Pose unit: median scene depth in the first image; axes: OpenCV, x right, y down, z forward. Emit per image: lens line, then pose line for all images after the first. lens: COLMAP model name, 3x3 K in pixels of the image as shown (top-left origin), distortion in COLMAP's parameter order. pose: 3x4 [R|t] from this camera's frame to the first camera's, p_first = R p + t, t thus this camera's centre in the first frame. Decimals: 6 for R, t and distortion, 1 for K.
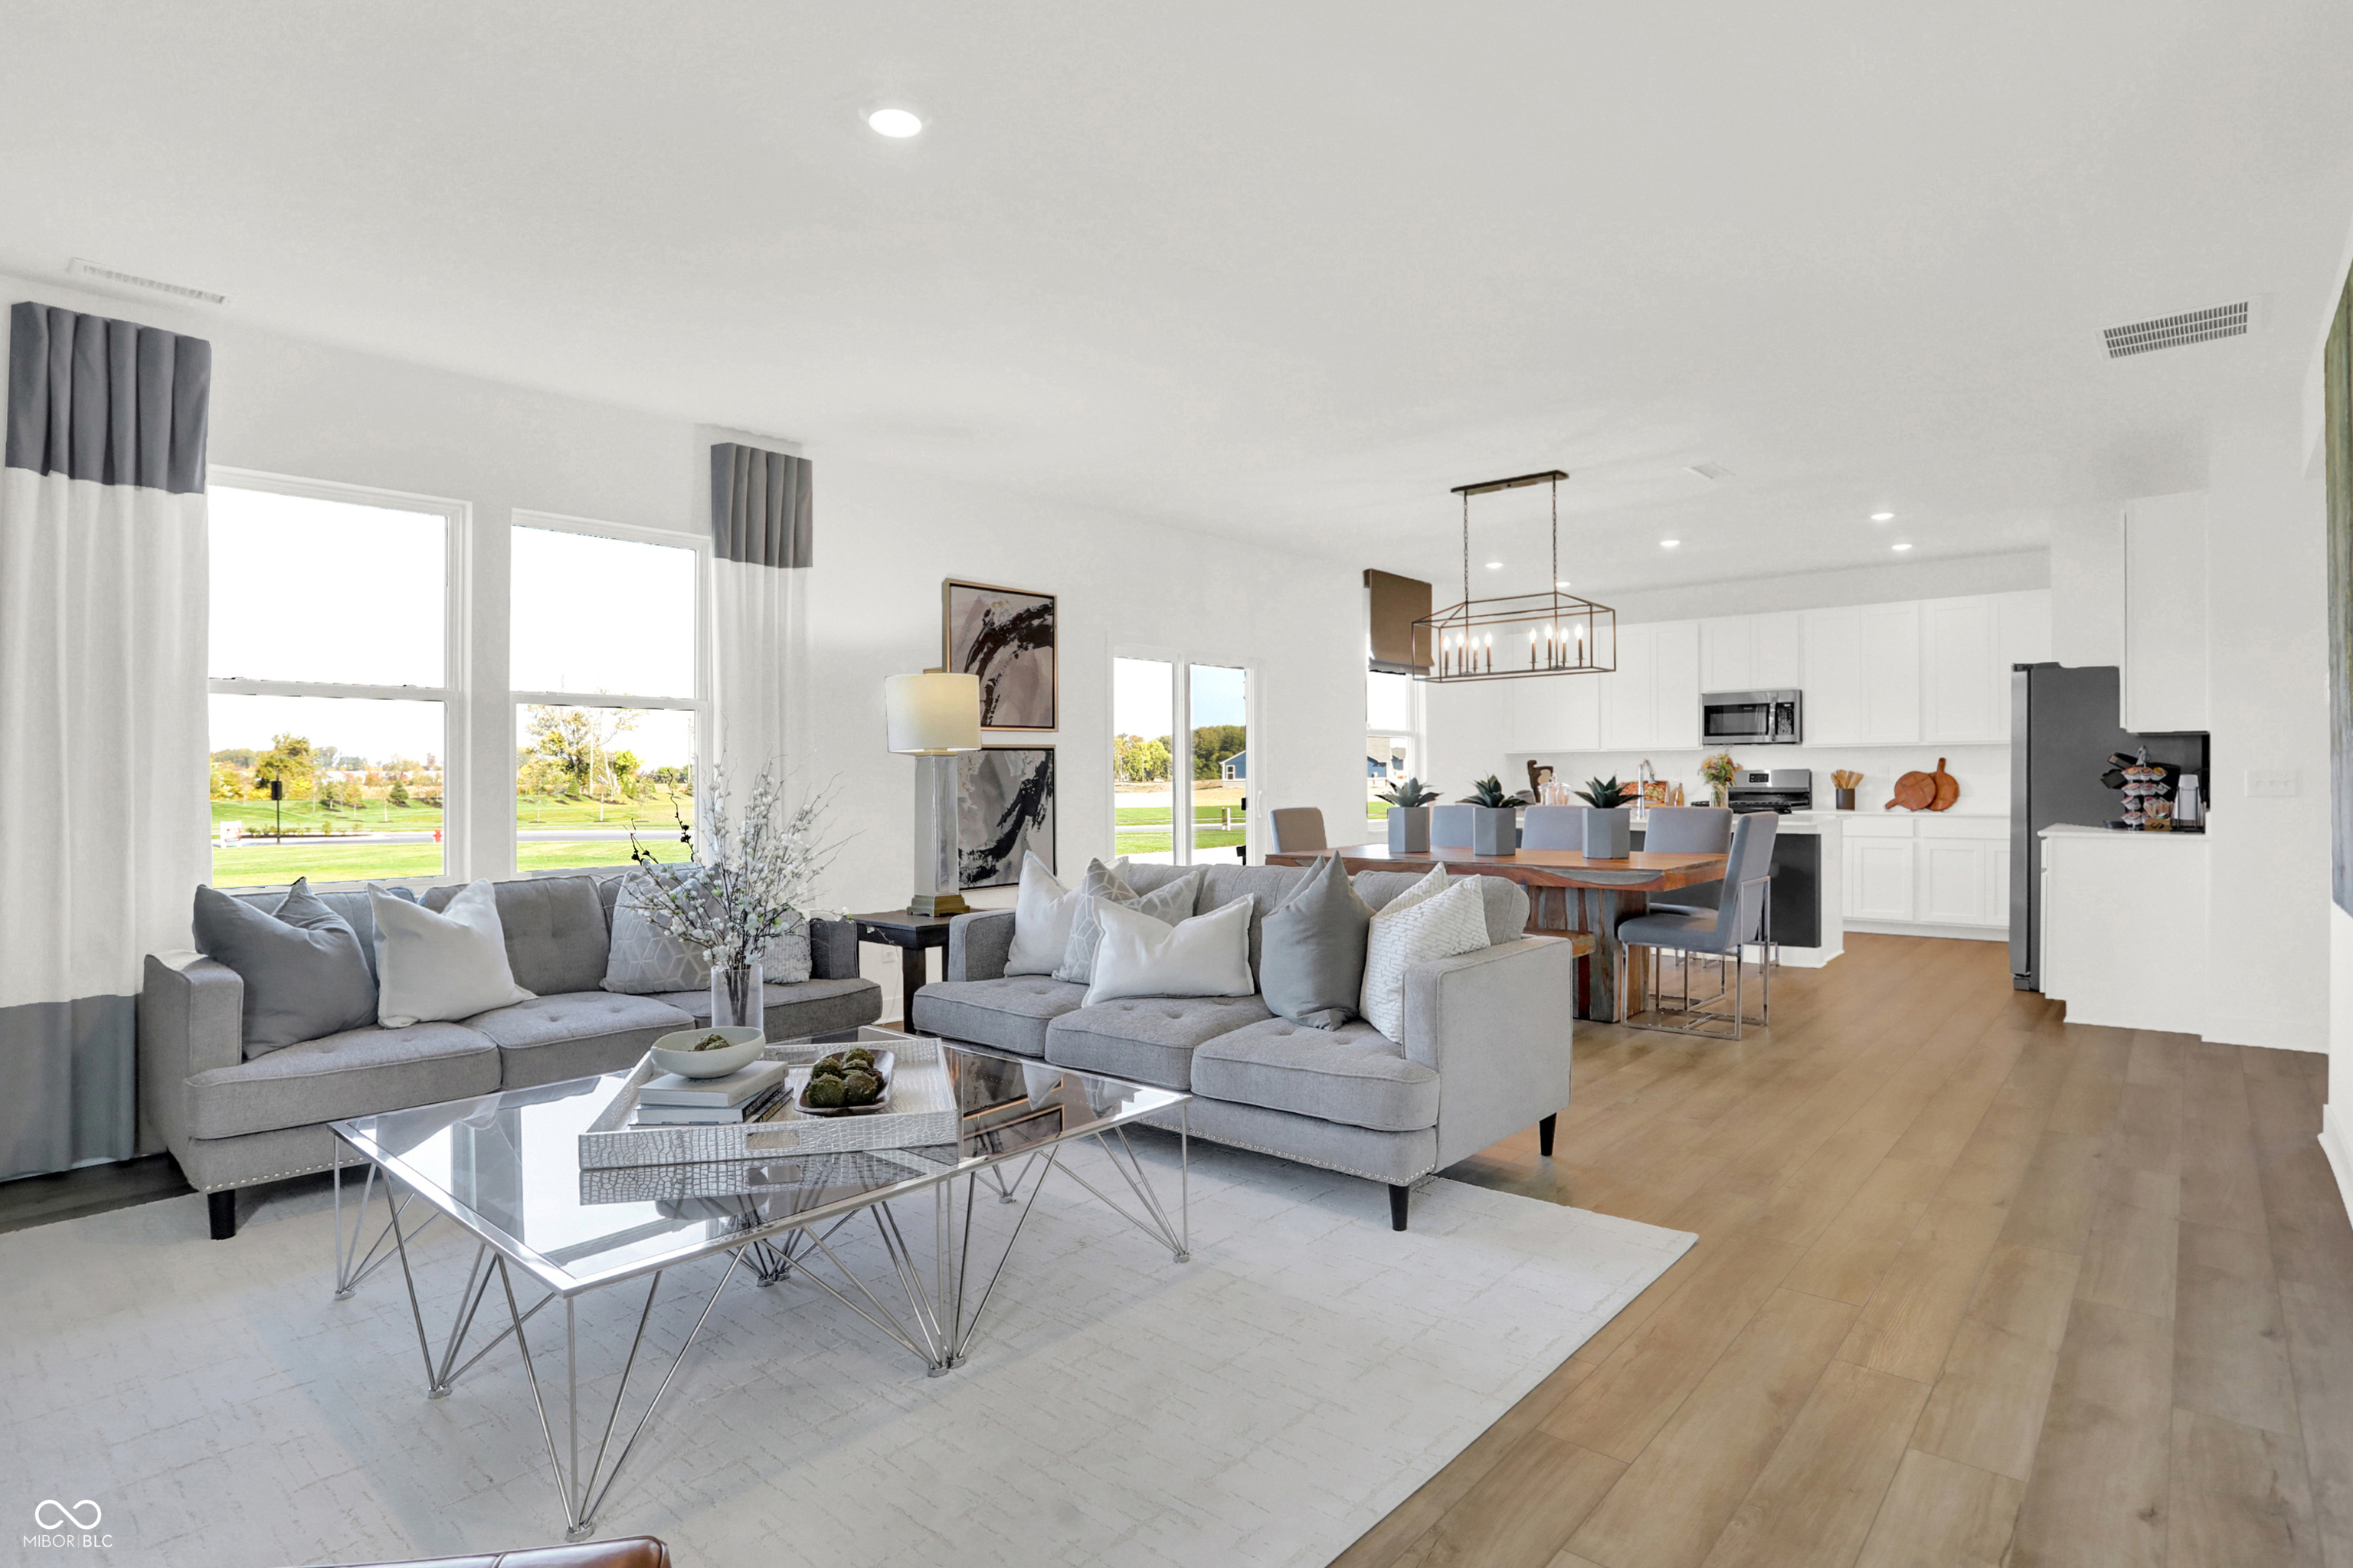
lens RADIAL K [[1191.8, 0, 1194.4], [0, 1191.8, 783.9], [0, 0, 1]] dist [-0.040028, 0.005132]
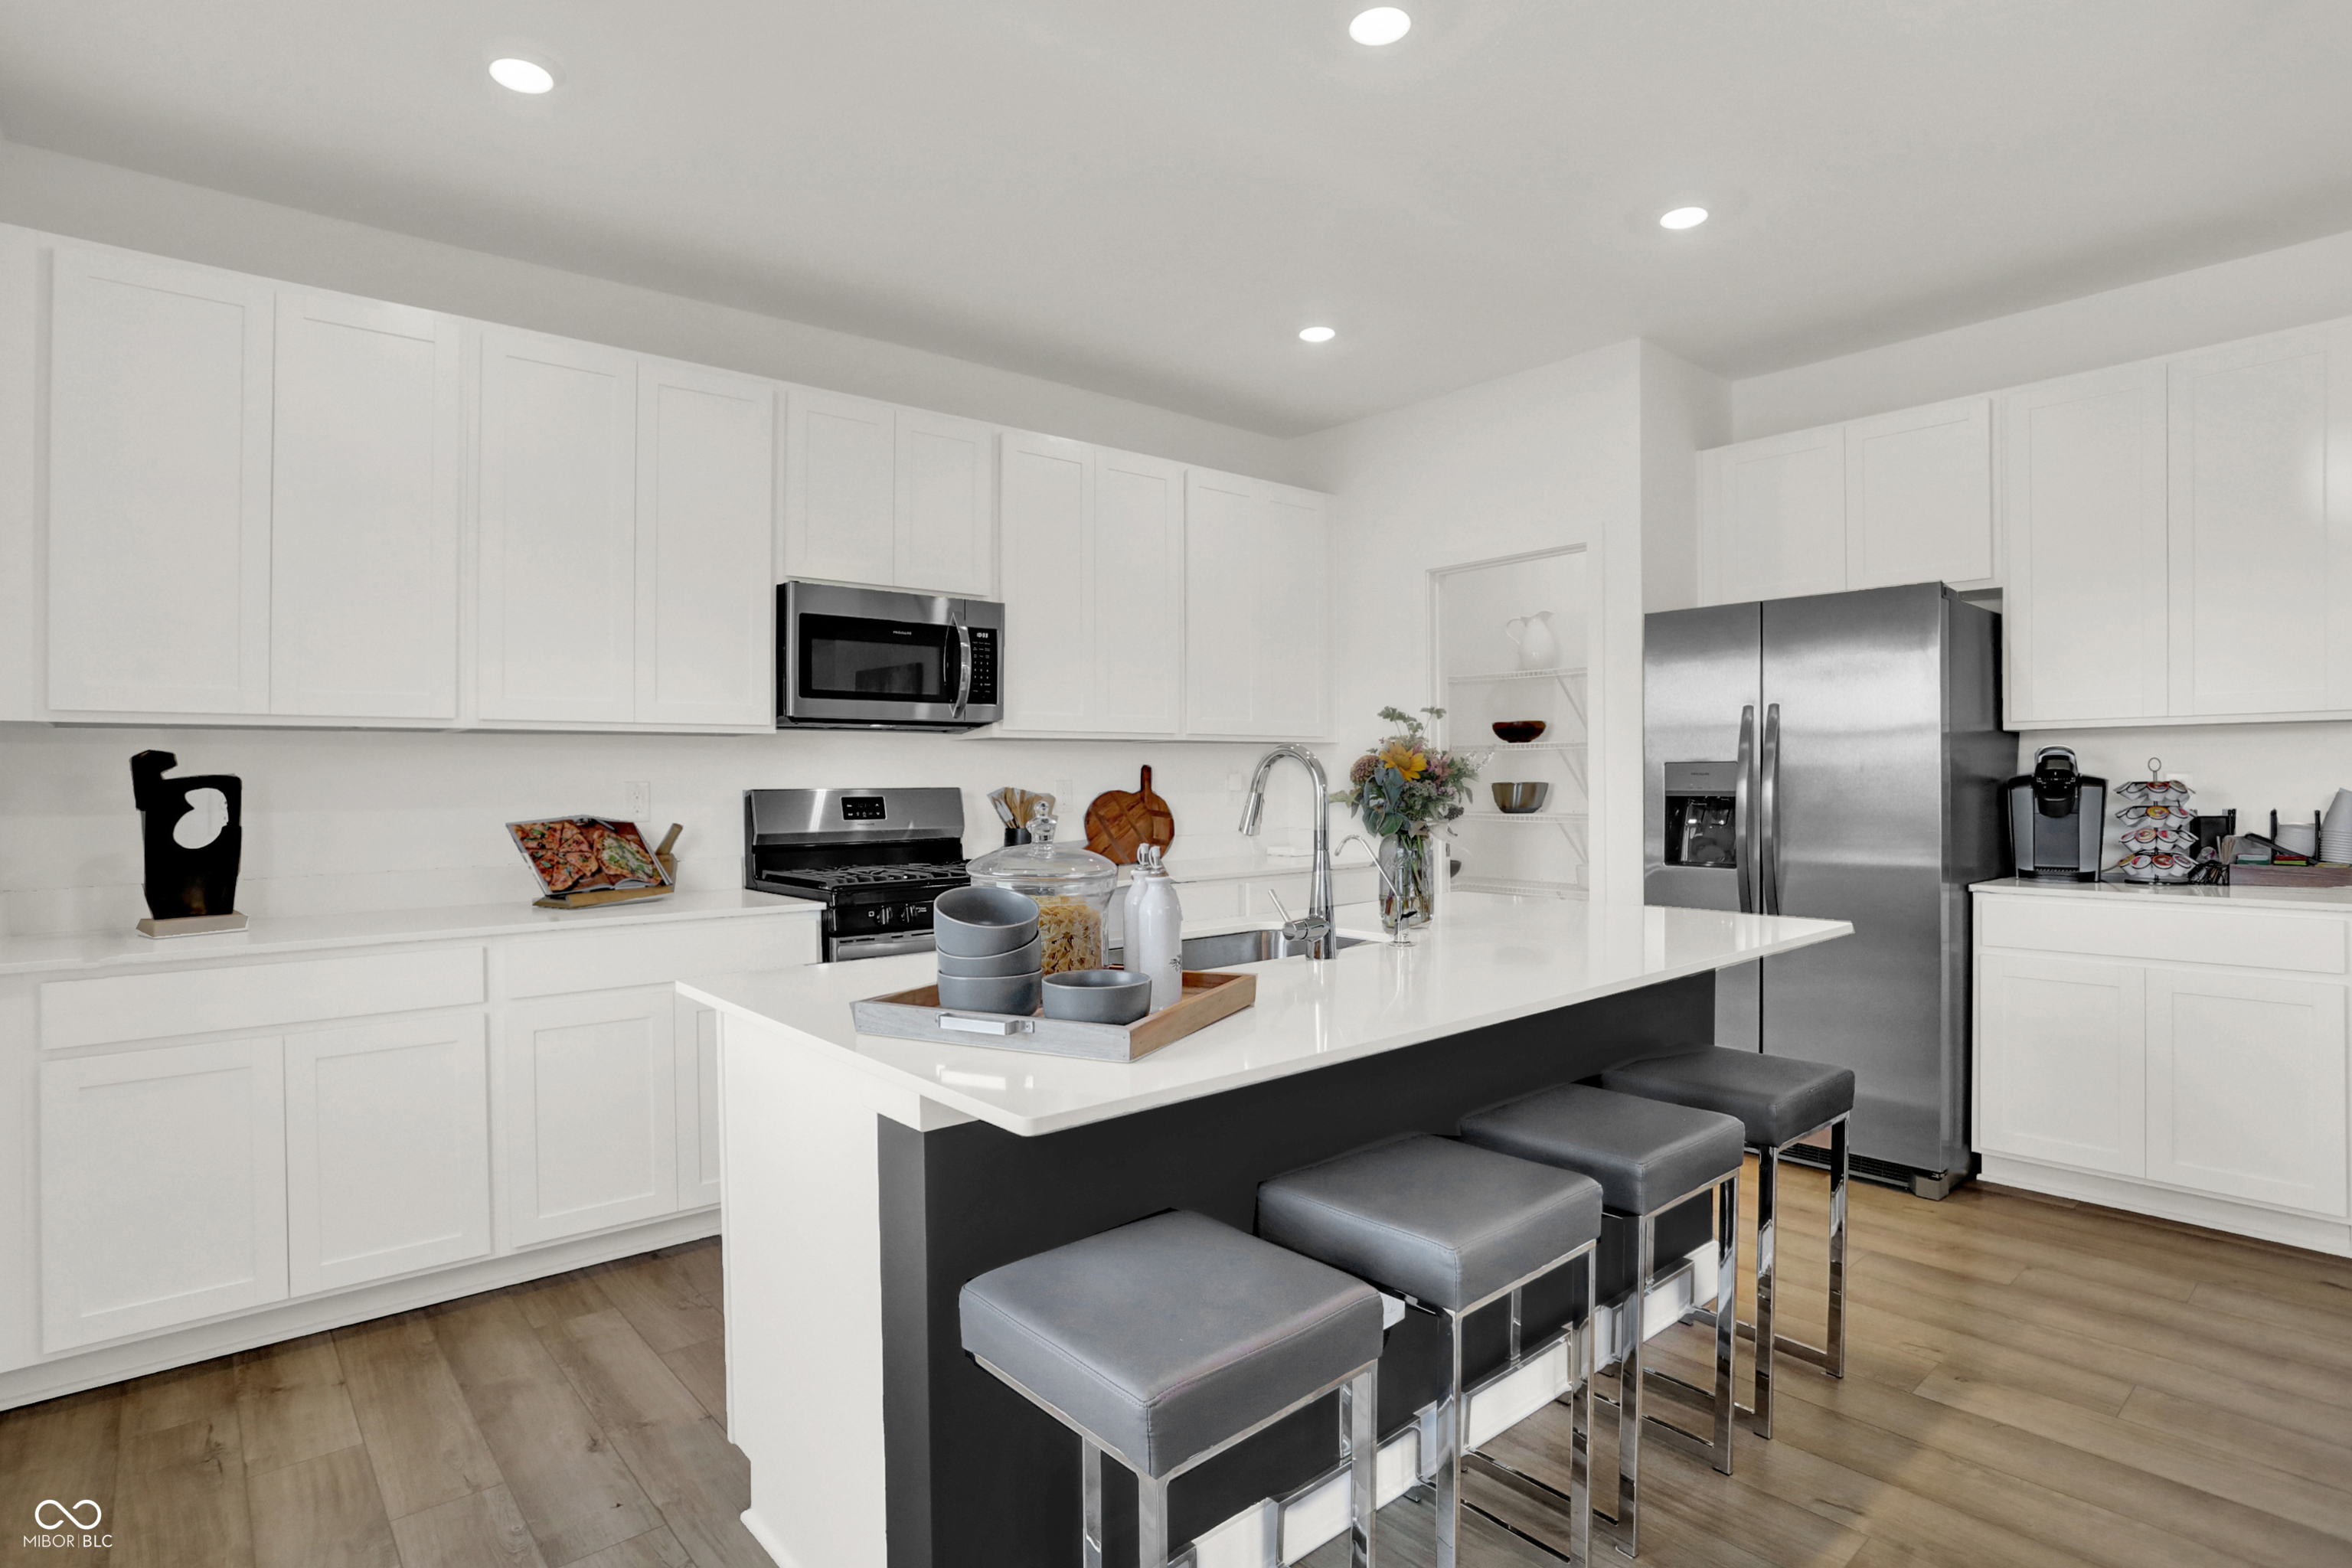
lens RADIAL K [[1213.8, 0, 1170.4], [0, 1213.8, 769.9], [0, 0, 1]] dist [-0.067237, 0.022127]
pose [[0.148986, 0.013054, 0.988753, 0.118989], [0.011799, 0.999818, -0.014978, -0.015520], [-0.988769, 0.013898, 0.148805, 1.229970]]
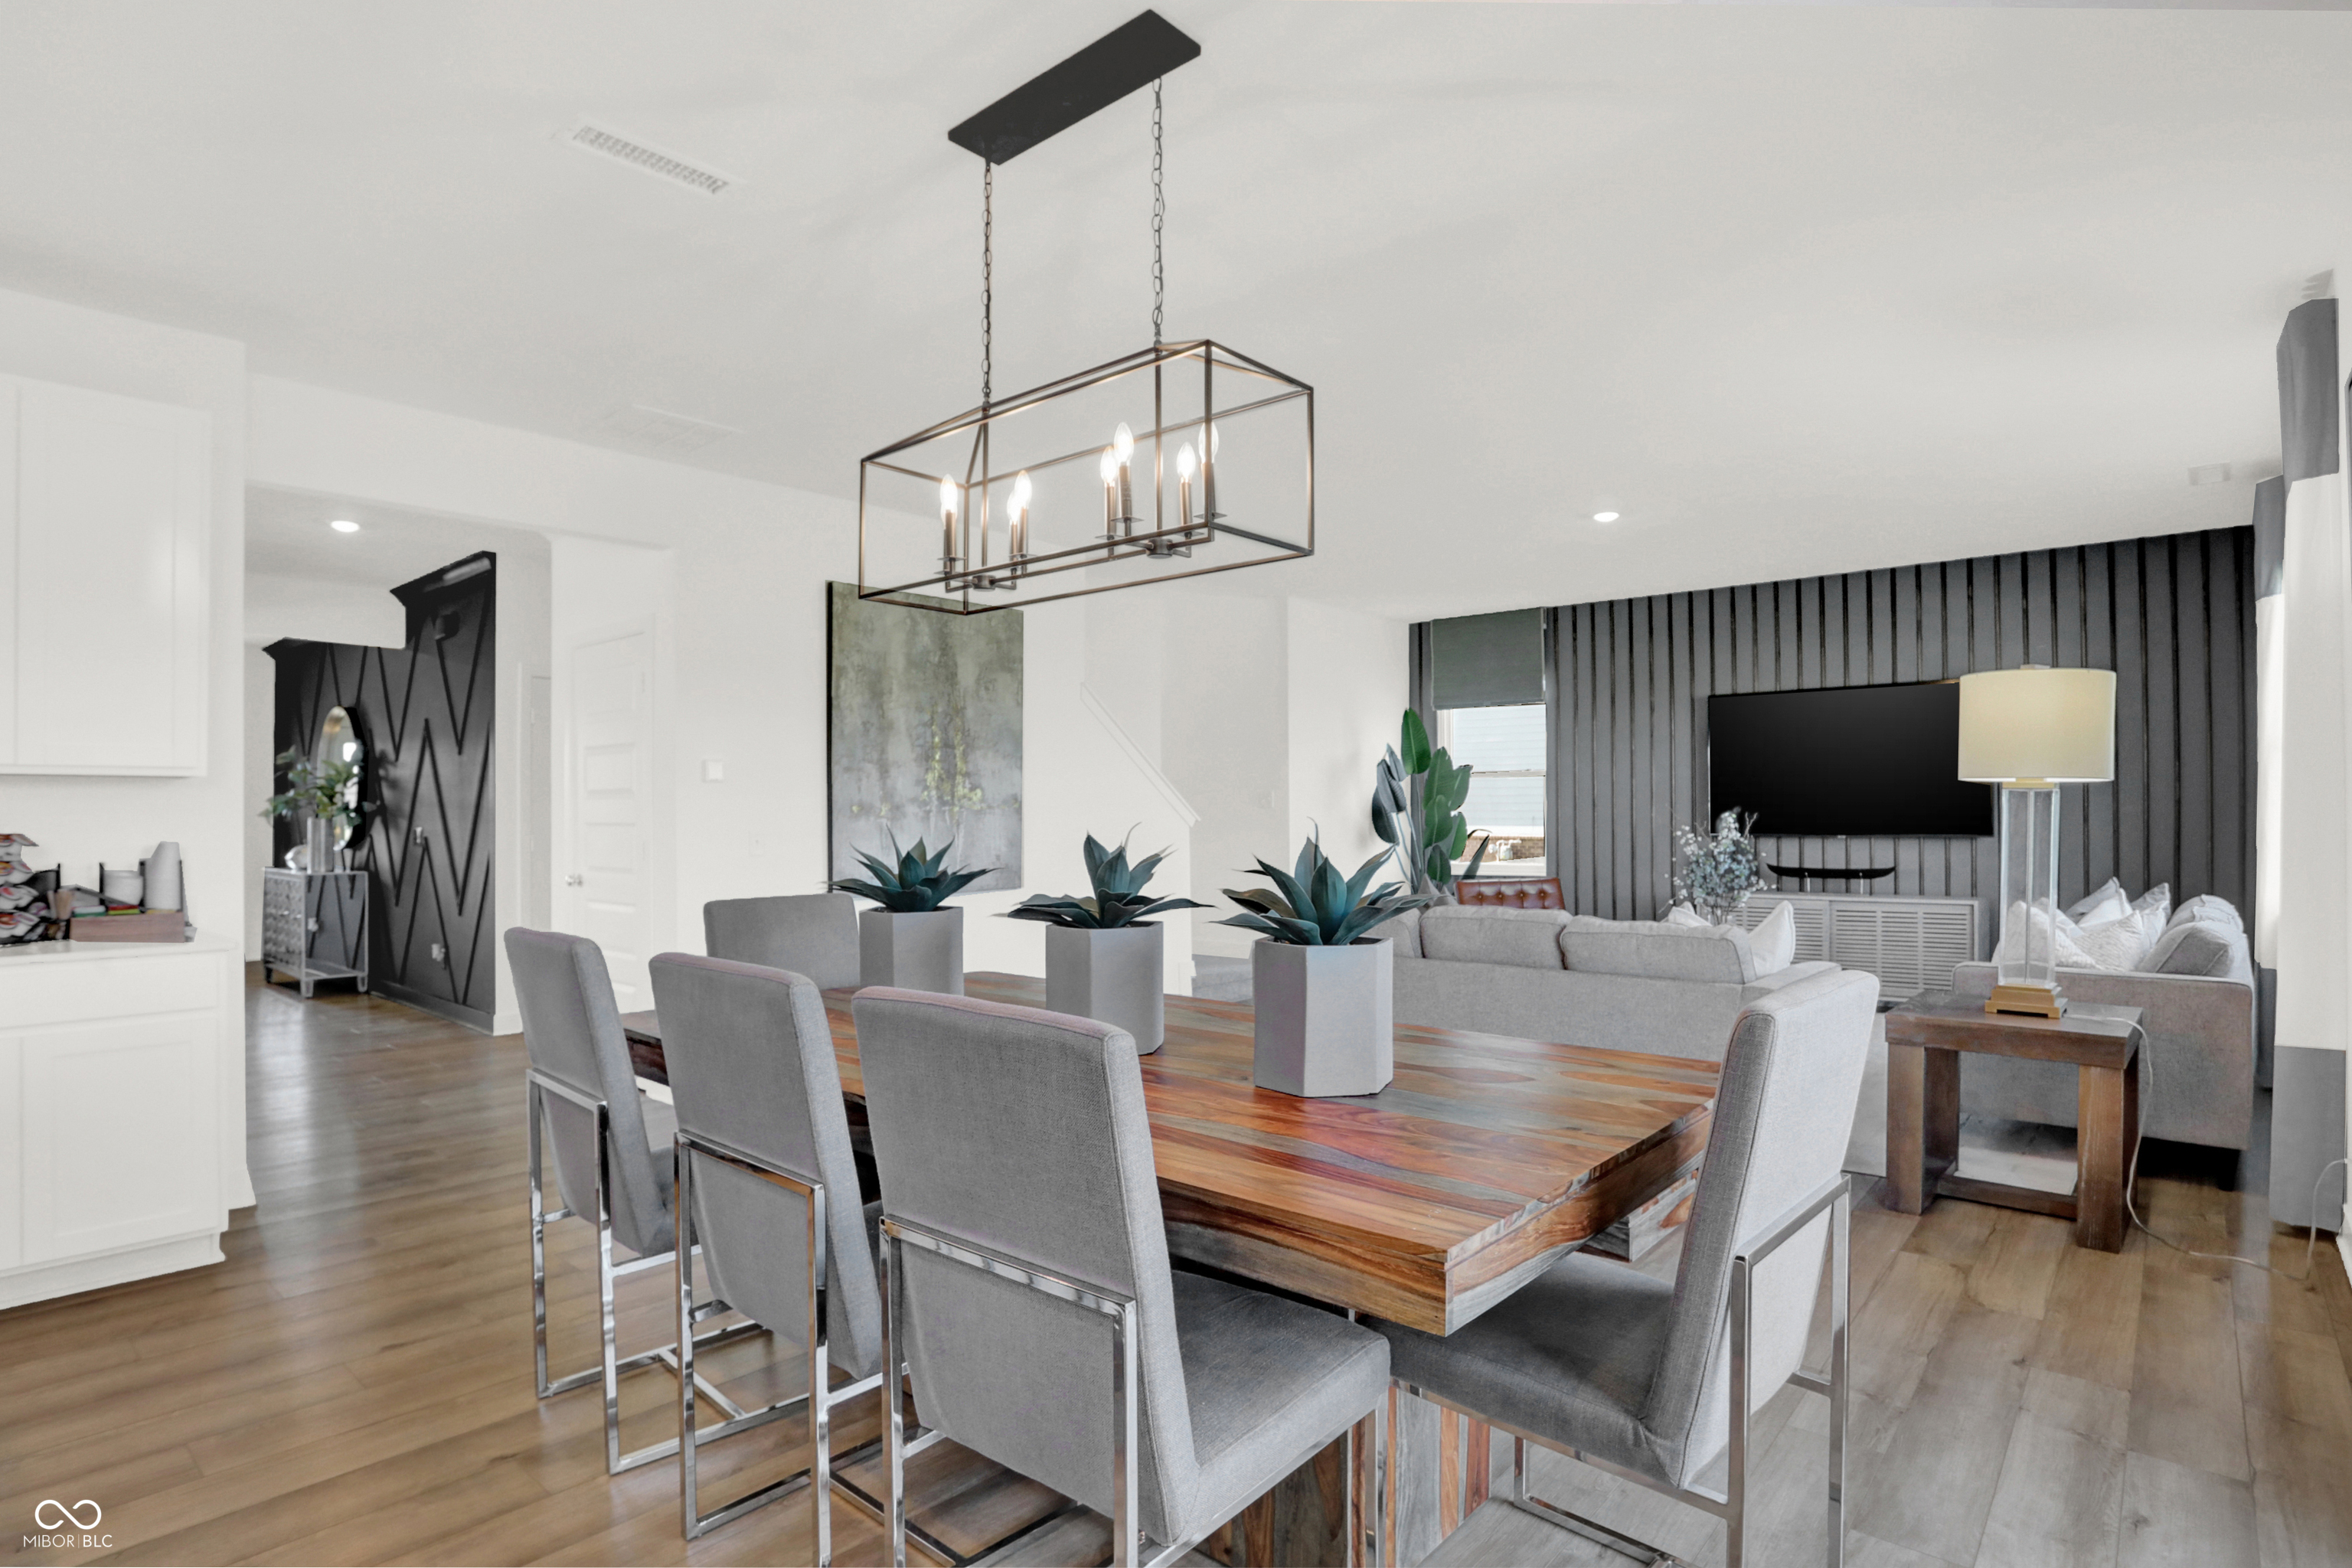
lens RADIAL K [[1213.8, 0, 1149.6], [0, 1213.8, 815.2], [0, 0, 1]] dist [-0.067237, 0.022127]
pose [[-0.999612, 0.015298, 0.023284, 0.227818], [0.015519, 0.999836, 0.009373, -0.018893], [-0.023136, 0.009731, -0.999685, 1.351714]]
